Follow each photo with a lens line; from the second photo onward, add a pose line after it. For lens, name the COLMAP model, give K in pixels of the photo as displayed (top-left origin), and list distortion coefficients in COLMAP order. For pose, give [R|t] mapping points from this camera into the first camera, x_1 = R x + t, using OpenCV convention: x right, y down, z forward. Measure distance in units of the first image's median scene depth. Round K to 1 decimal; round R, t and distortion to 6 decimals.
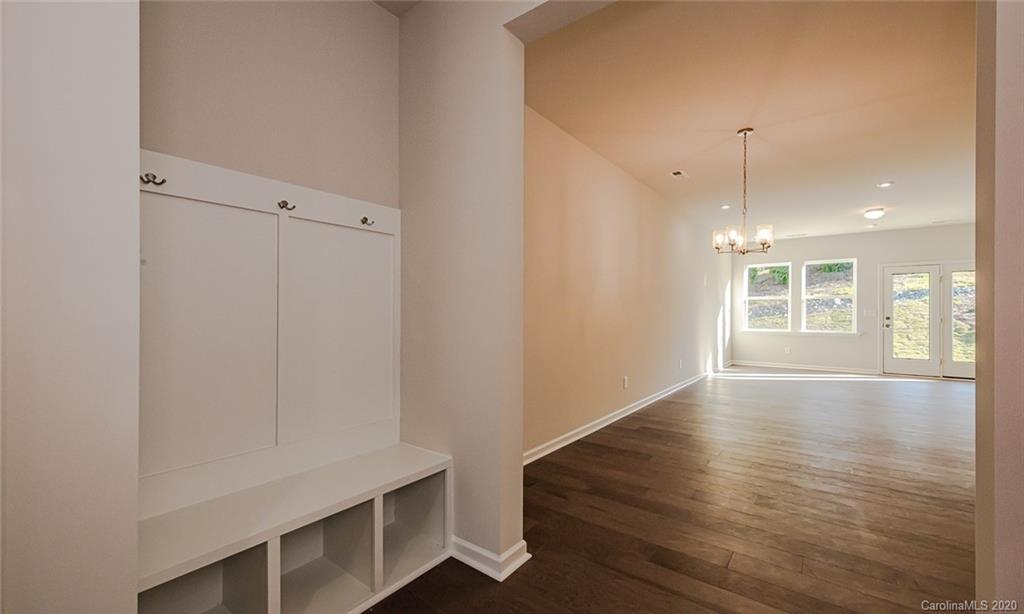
lens RADIAL K [[411.6, 0, 511.6], [0, 411.6, 312.0], [0, 0, 1]] dist [0.001640, 0.000141]
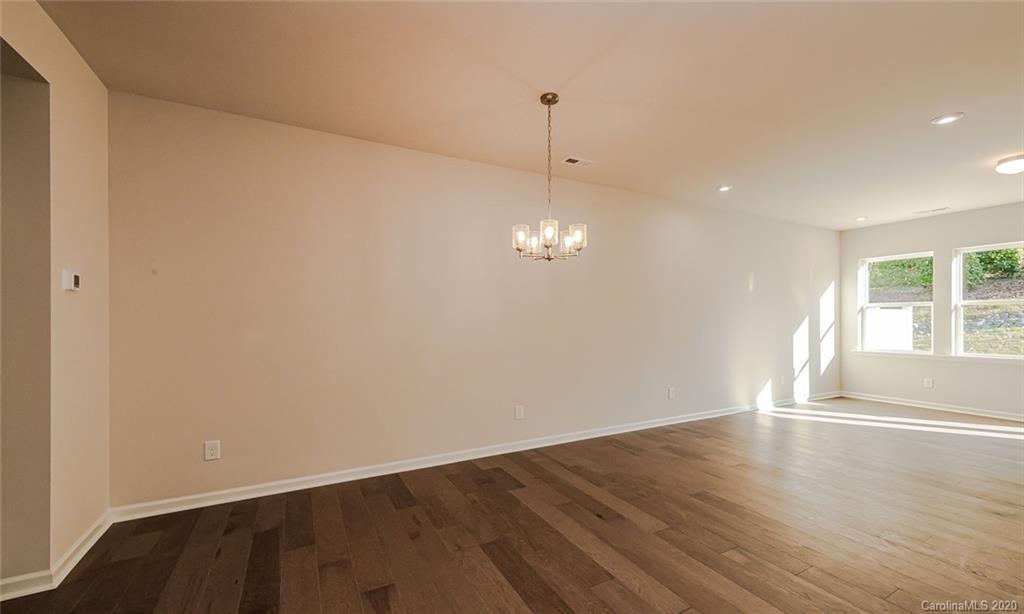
lens RADIAL K [[409.2, 0, 517.9], [0, 409.2, 317.6], [0, 0, 1]] dist [0.002812, 0.000204]
pose [[0.914623, -0.006800, -0.404251, 0.335522], [0.004951, 0.999972, -0.005620, -0.012320], [0.404278, 0.003139, 0.914631, 0.119547]]
